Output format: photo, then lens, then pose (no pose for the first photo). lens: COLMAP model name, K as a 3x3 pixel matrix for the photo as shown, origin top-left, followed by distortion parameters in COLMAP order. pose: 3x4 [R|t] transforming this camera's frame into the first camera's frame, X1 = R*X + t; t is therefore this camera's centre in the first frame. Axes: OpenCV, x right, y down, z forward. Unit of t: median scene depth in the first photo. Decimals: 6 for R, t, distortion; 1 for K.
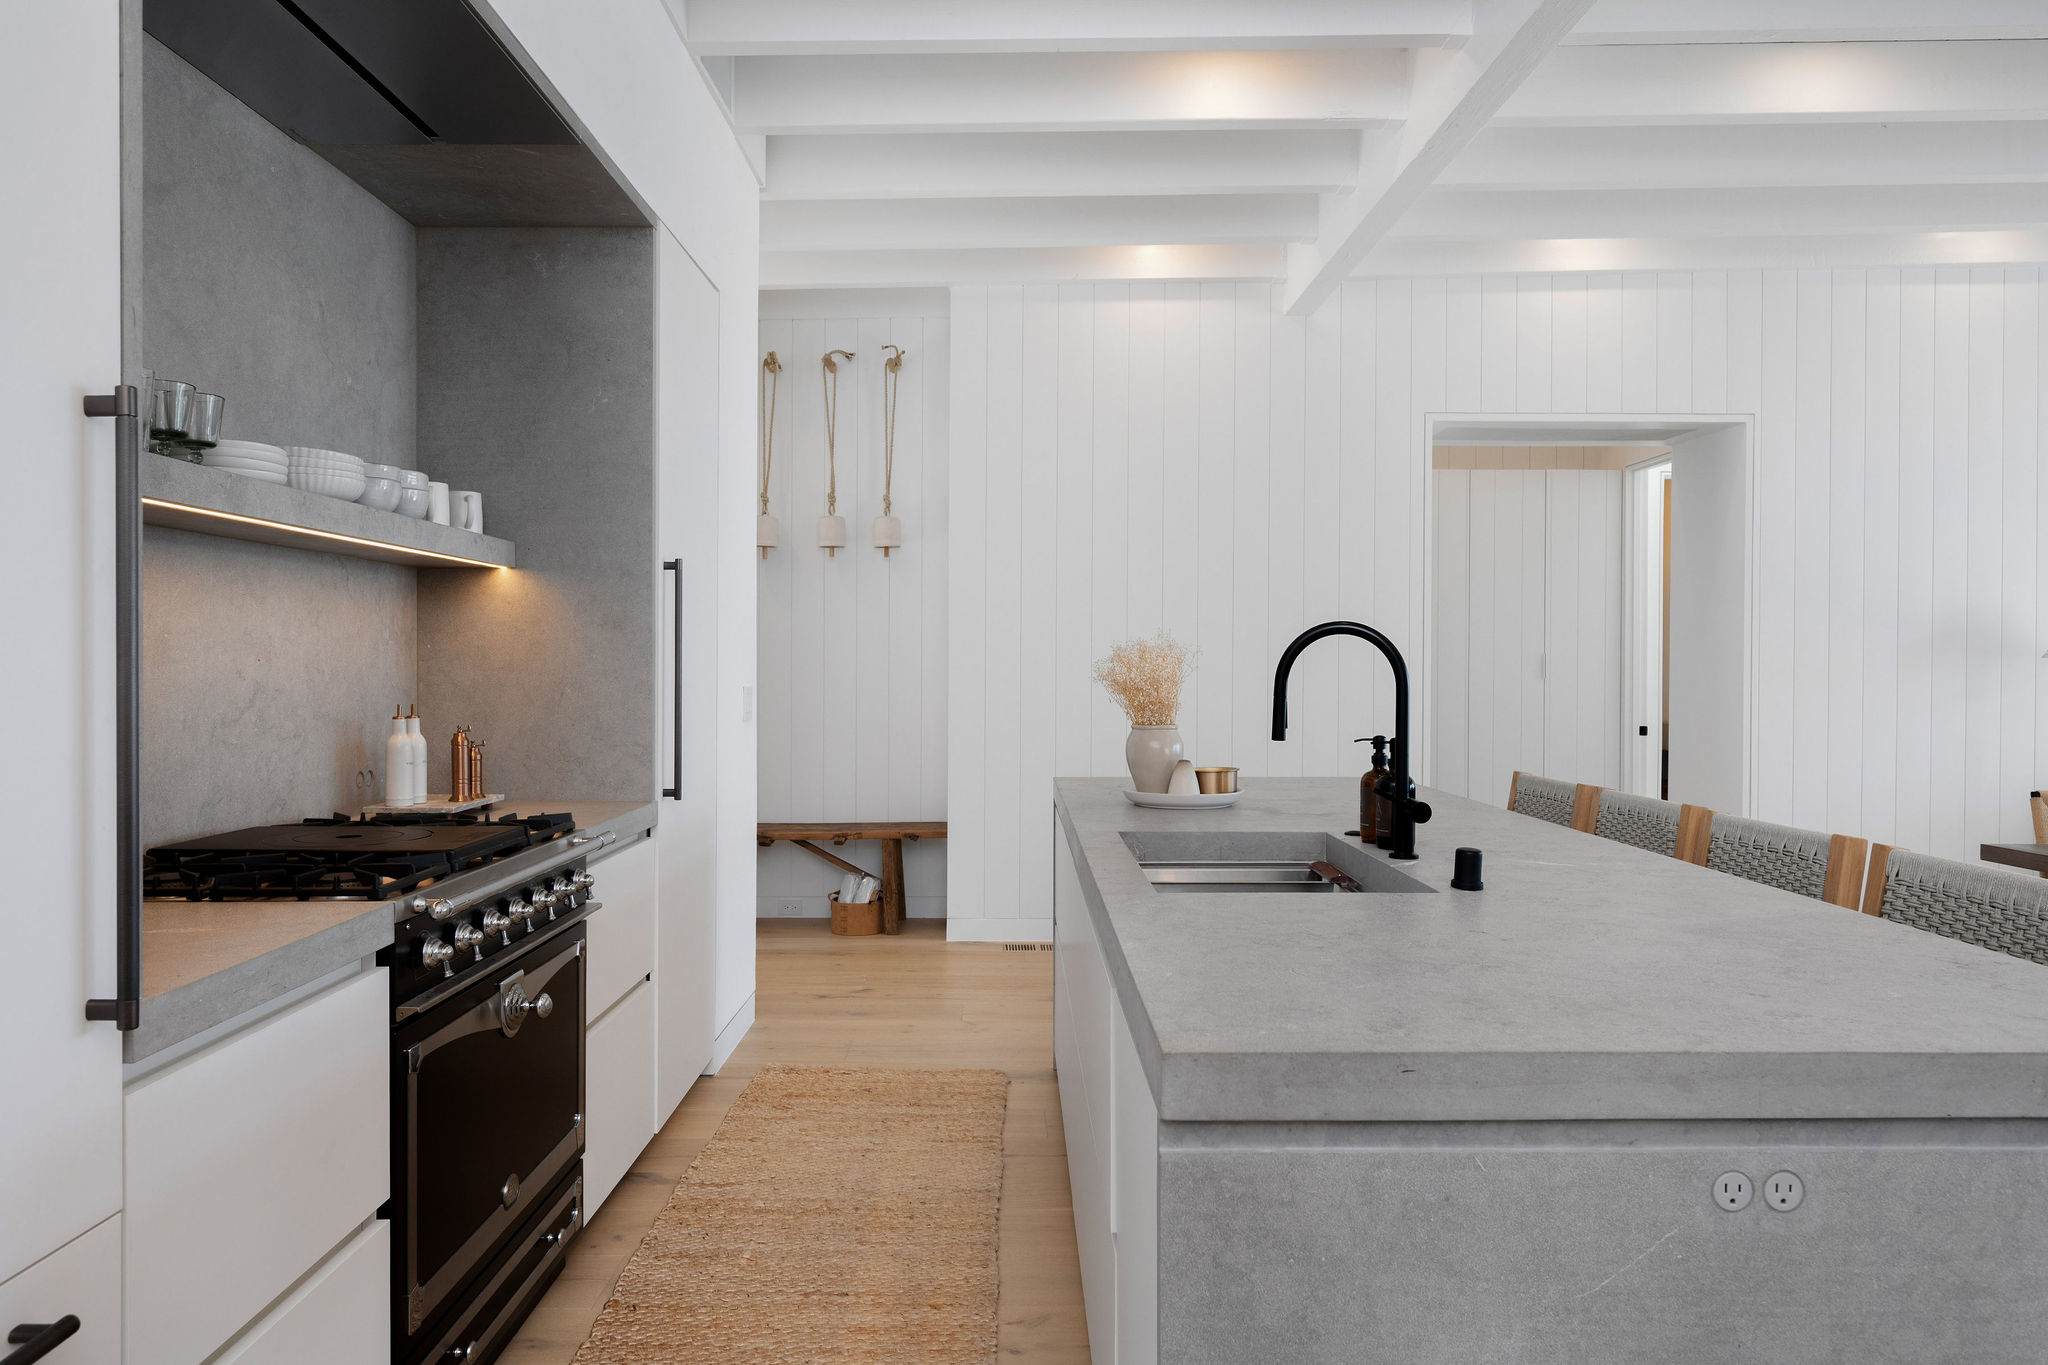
lens RADIAL K [[1332.5, 0, 1024.0], [0, 1332.5, 682.5], [0, 0, 1]] dist [0.000563, 0.000052]
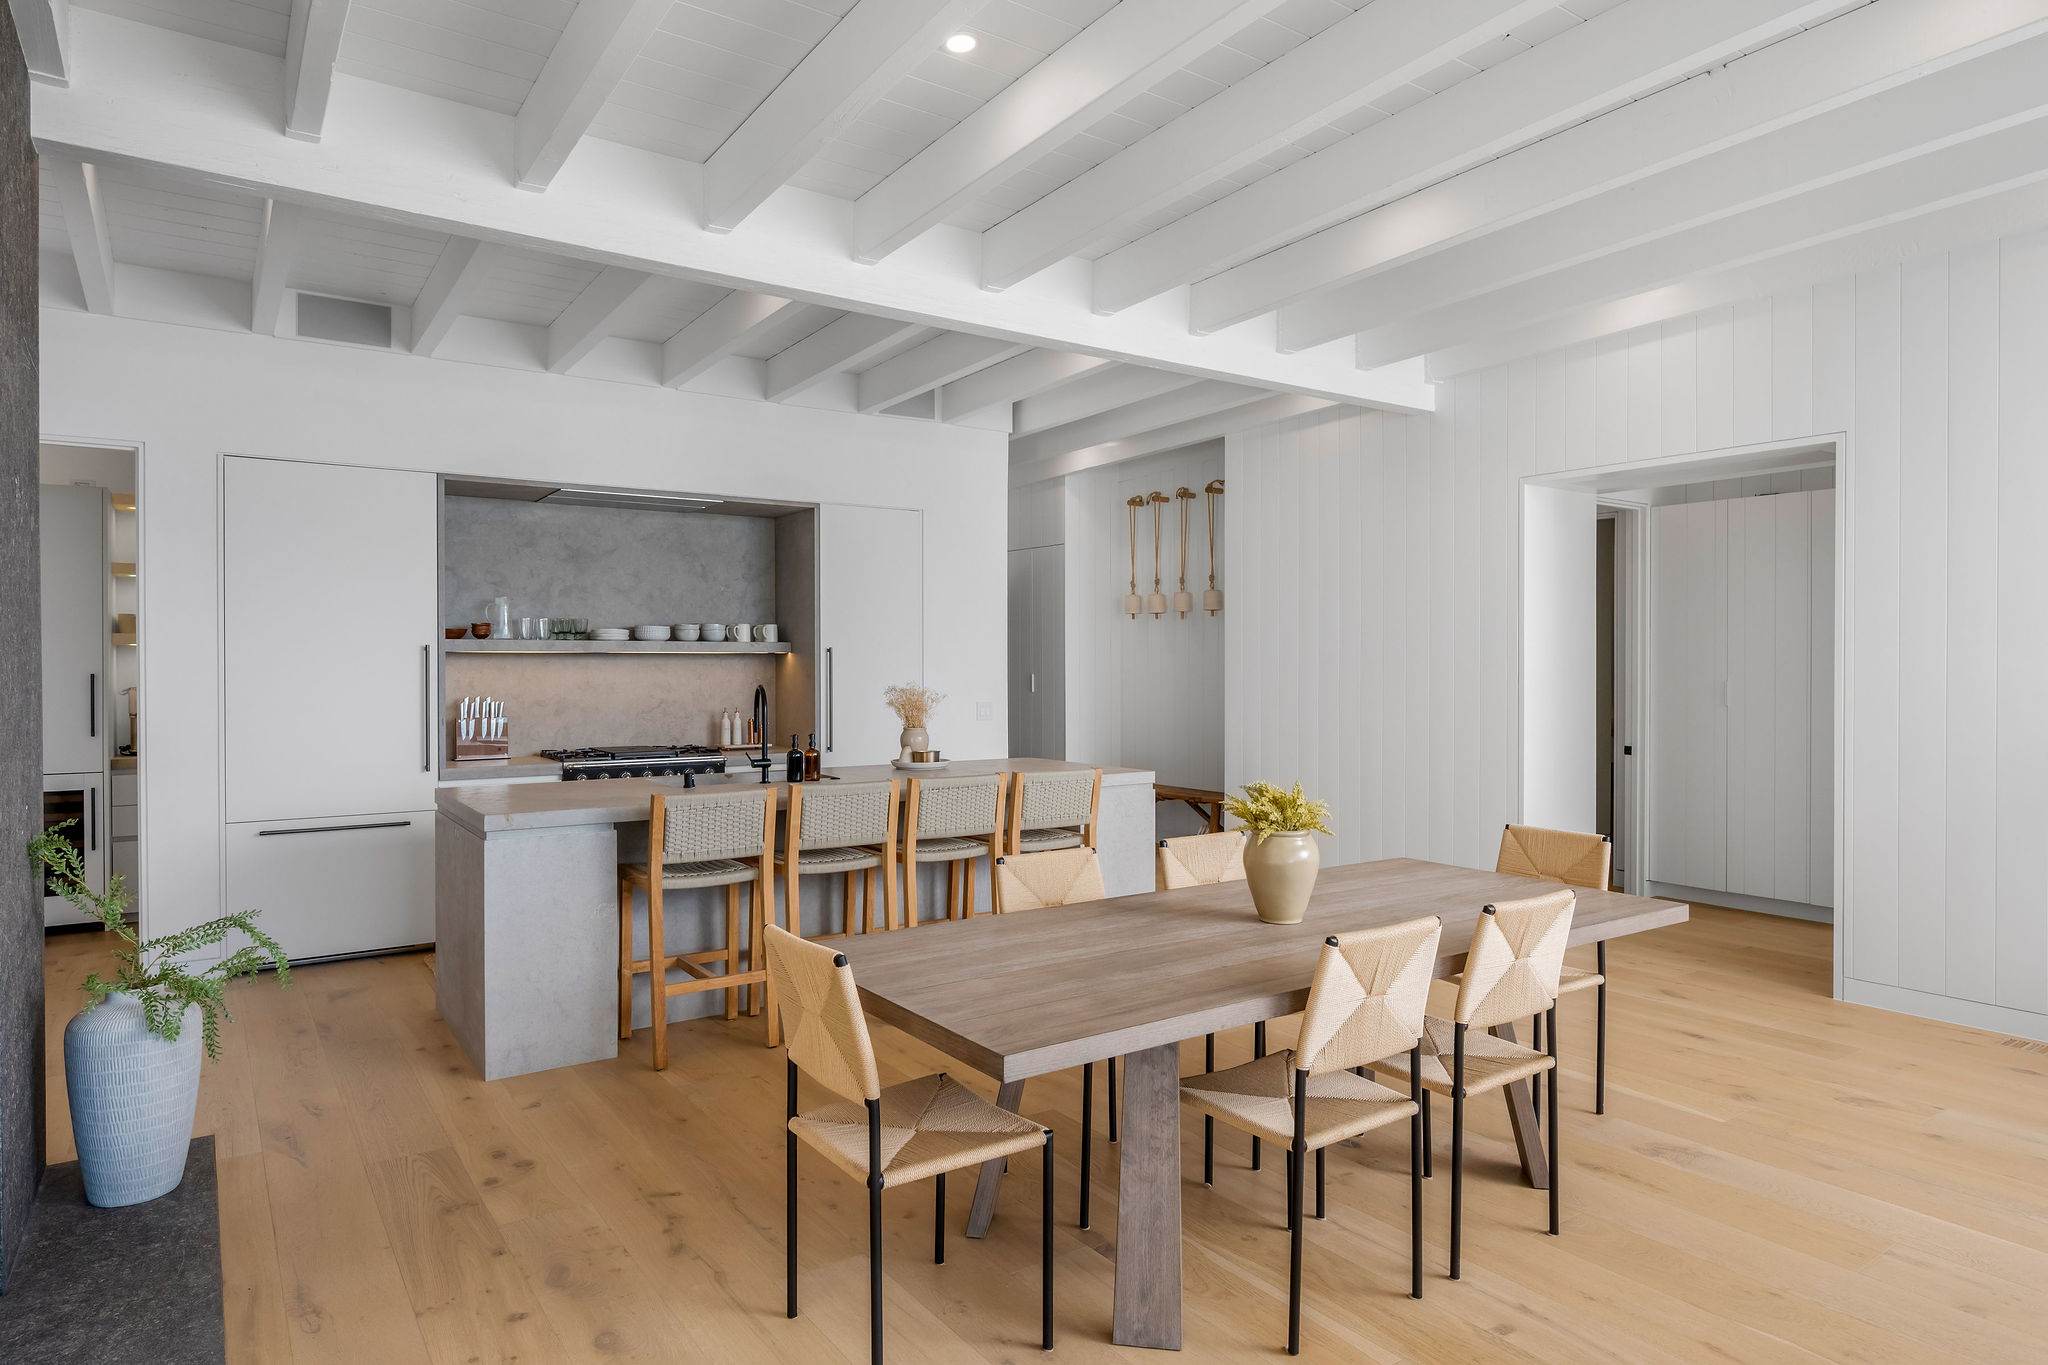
lens RADIAL K [[1197.5, 0, 1024.0], [0, 1197.5, 682.5], [0, 0, 1]] dist [0.000818, 0.003719]
pose [[0.566651, 0.007533, -0.823923, 1.669398], [-0.009633, 0.999950, 0.002517, -0.041413], [0.823901, 0.006511, 0.566696, 0.099867]]
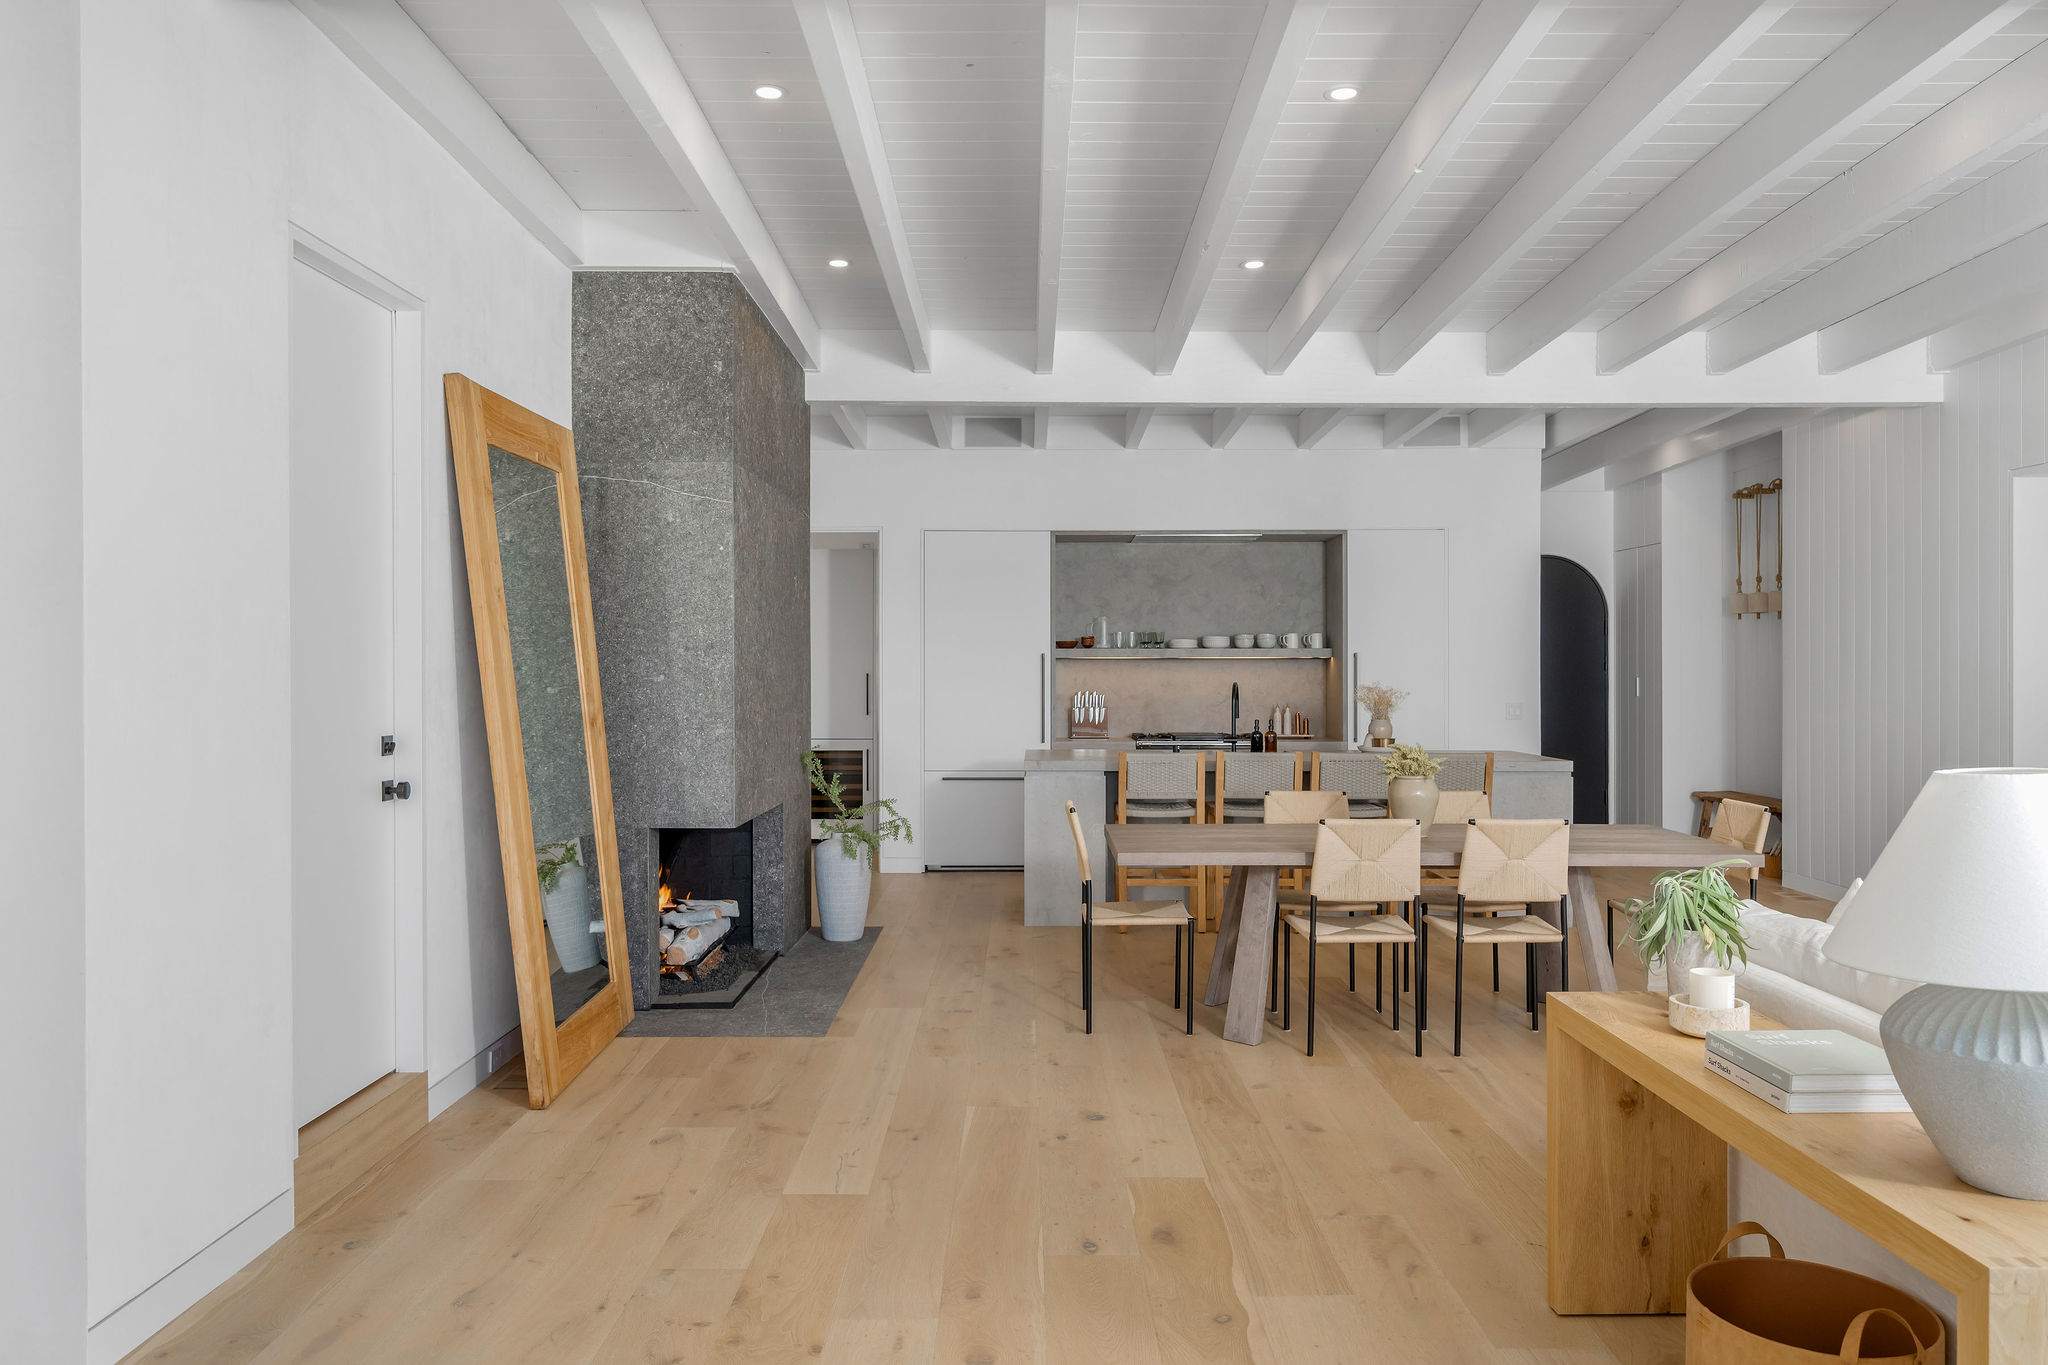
lens RADIAL K [[1408.9, 0, 1026.5], [0, 1408.9, 694.1], [0, 0, 1]] dist [0.001838, -0.000005]
pose [[0.005348, 0.013151, -0.999899, 2.637124], [-0.015048, 0.999801, 0.013069, -0.036849], [0.999872, 0.014976, 0.005545, 0.324512]]
